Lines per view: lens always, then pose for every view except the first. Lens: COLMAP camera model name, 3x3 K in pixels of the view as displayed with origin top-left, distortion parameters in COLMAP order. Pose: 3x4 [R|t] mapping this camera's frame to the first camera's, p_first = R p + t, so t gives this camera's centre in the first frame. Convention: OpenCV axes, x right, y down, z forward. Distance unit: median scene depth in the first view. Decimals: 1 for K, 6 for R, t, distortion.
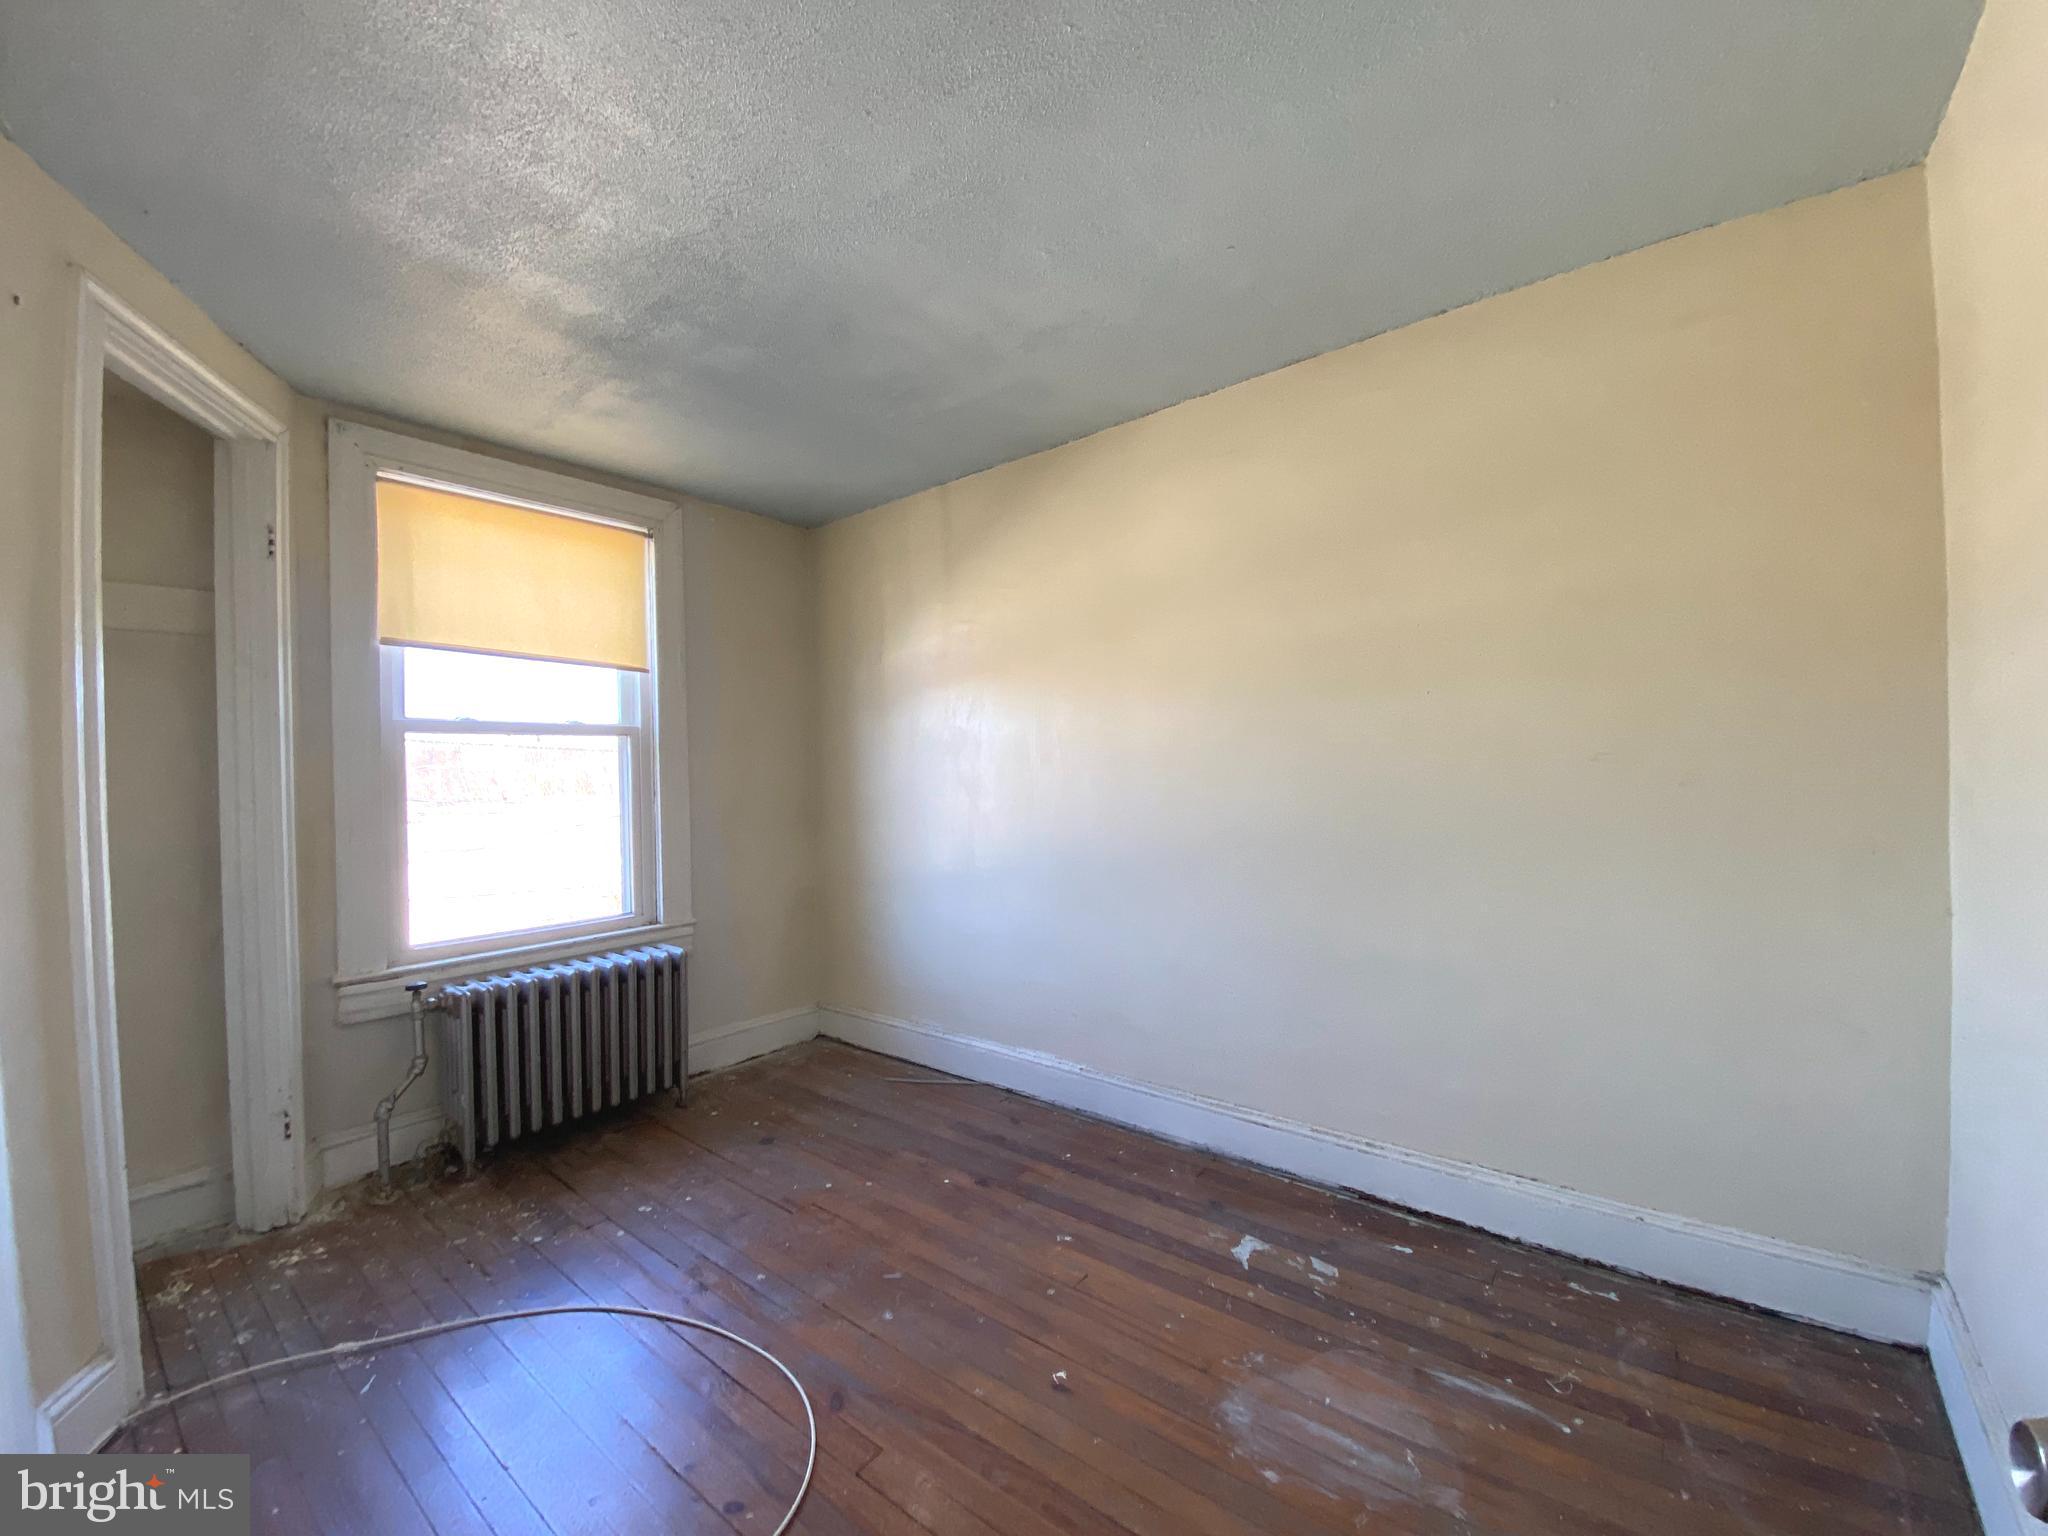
lens RADIAL K [[829.2, 0, 1025.7], [0, 829.2, 771.4], [0, 0, 1]] dist [0.007591, -0.013046]
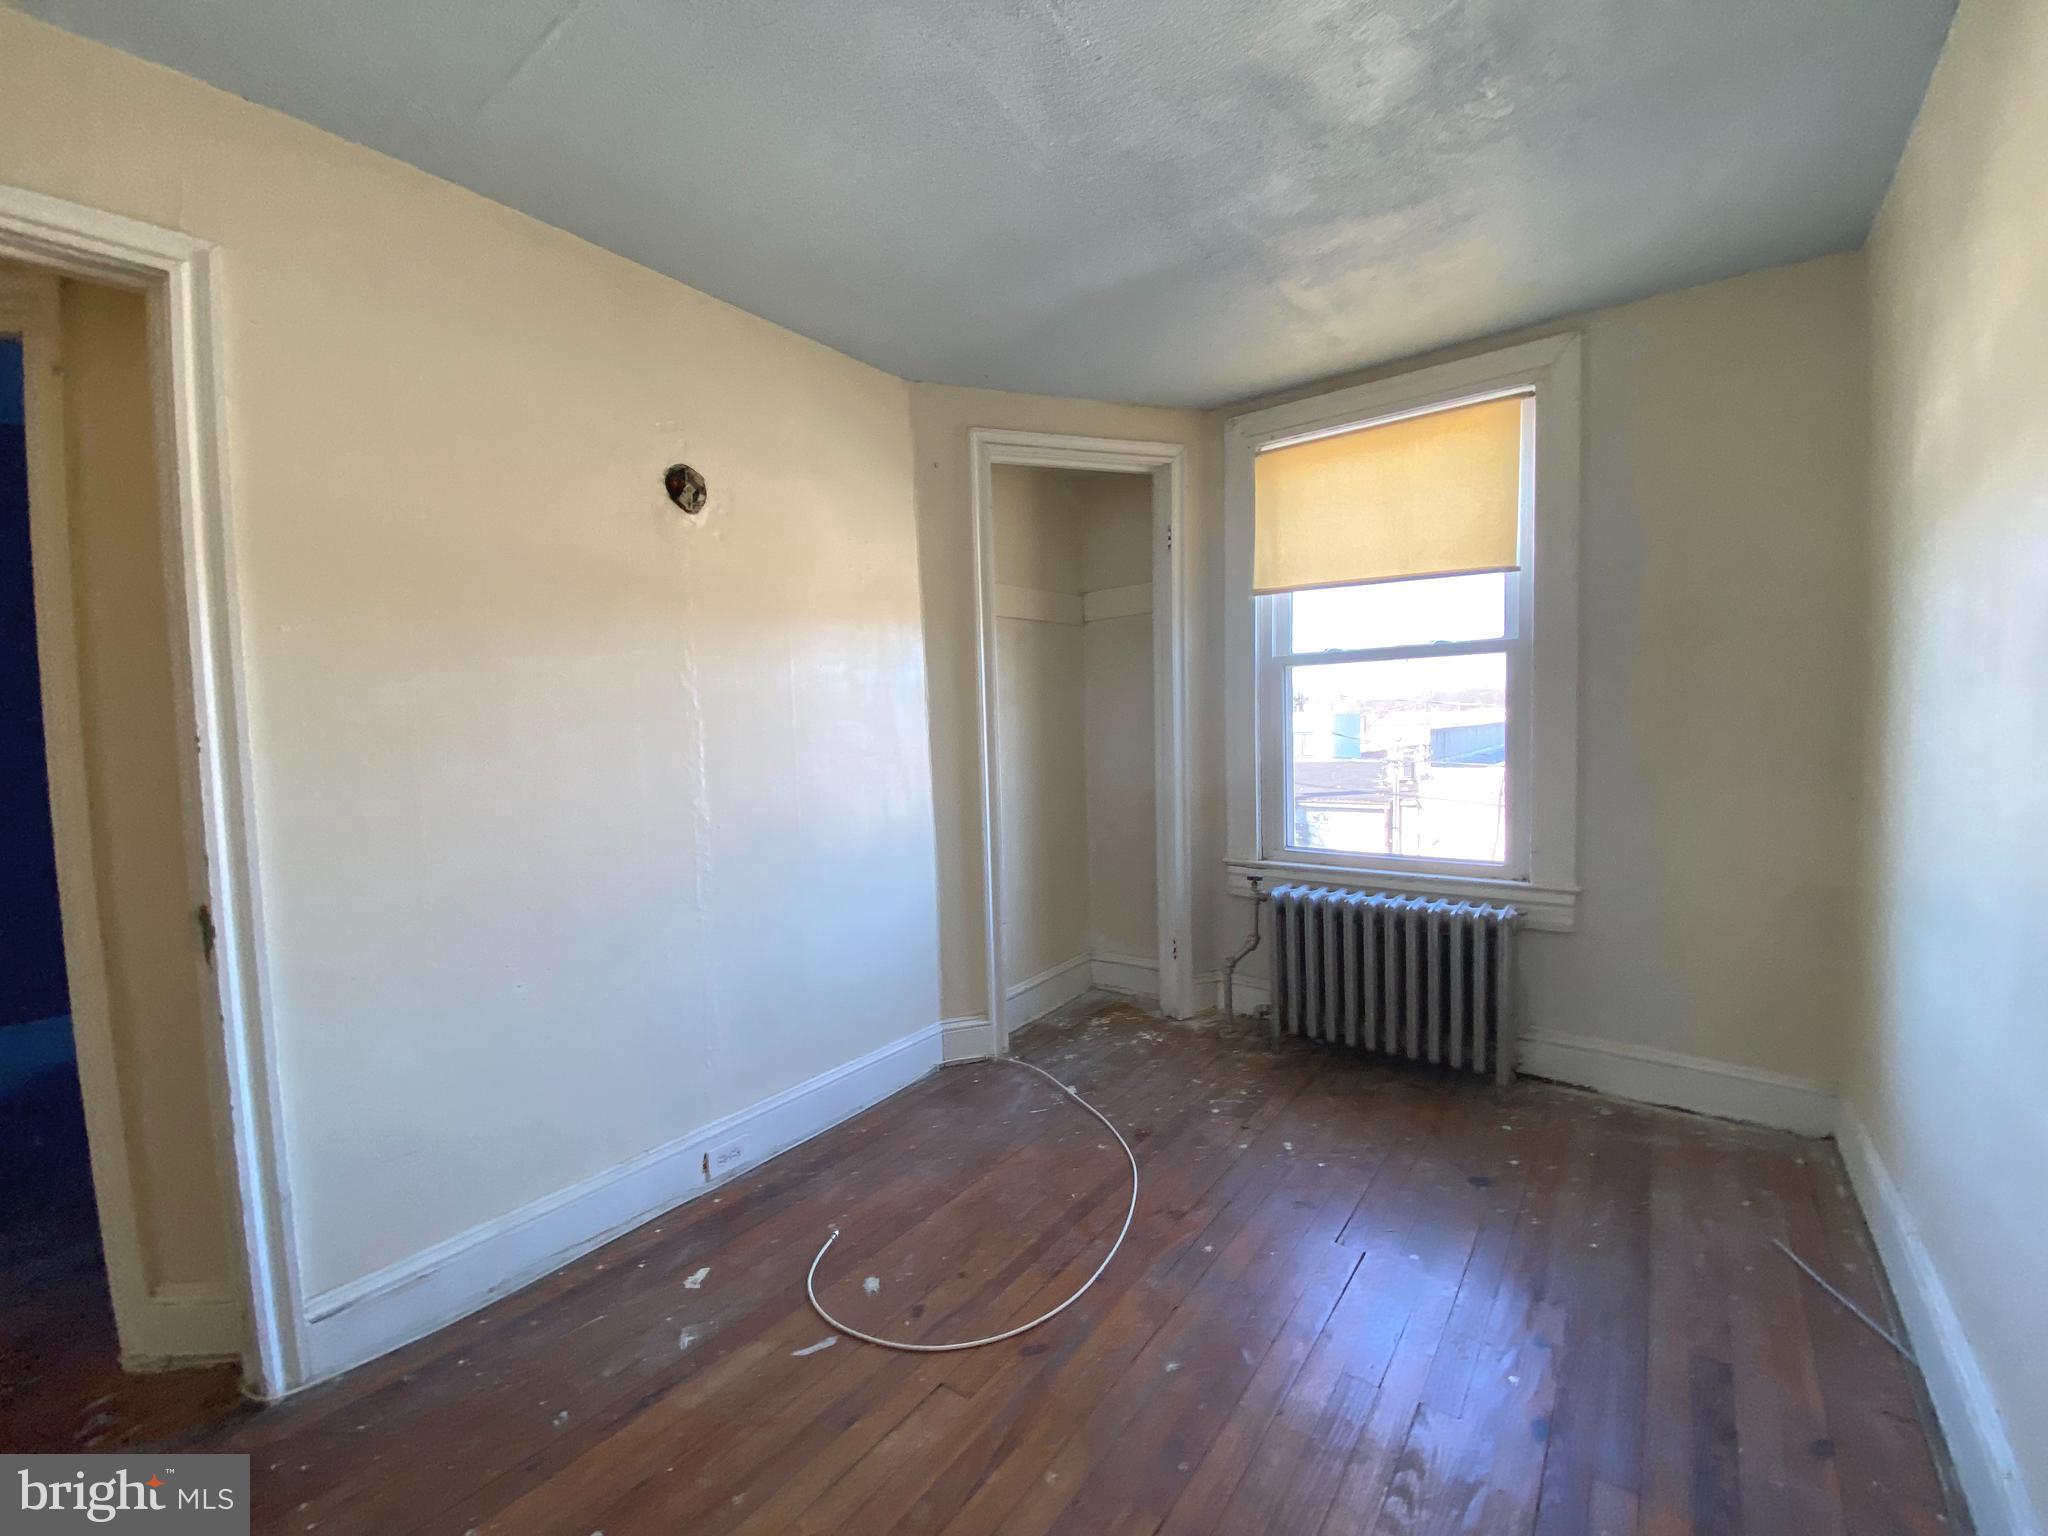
lens RADIAL K [[829.2, 0, 1021.9], [0, 829.2, 770.9], [0, 0, 1]] dist [0.007591, -0.013046]
pose [[0.022739, 0.078868, -0.996626, 0.407921], [0.023166, 0.996574, 0.079393, -0.000489], [0.999473, -0.024893, 0.020834, 0.575283]]
